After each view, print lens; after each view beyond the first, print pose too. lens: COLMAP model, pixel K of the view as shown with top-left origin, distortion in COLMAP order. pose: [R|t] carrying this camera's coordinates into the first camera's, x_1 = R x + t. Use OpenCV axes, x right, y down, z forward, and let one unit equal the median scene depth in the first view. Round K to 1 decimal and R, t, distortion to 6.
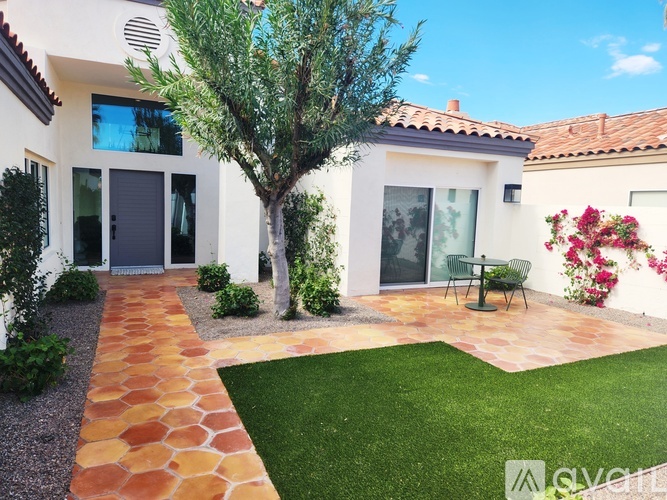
lens RADIAL K [[442.8, 0, 333.5], [0, 442.8, 250.0], [0, 0, 1]] dist [0.050955, -0.002093]
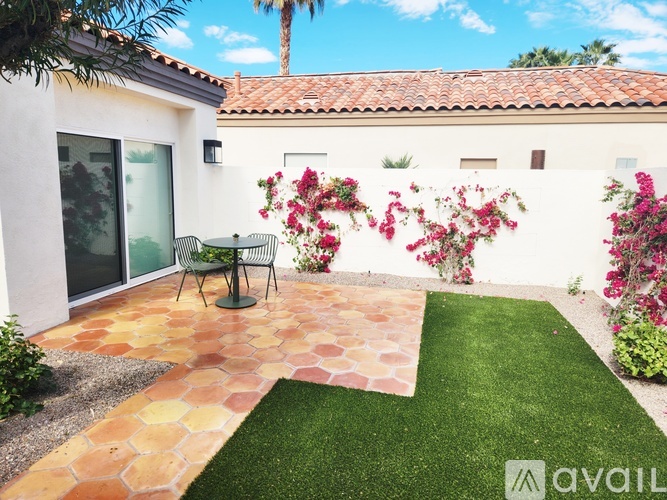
lens RADIAL K [[442.8, 0, 333.5], [0, 442.8, 250.0], [0, 0, 1]] dist [0.050955, -0.002093]
pose [[0.626809, -0.149394, 0.764717, -0.127017], [0.082766, 0.988660, 0.125303, -0.040176], [-0.774765, -0.015248, 0.632066, 0.377653]]
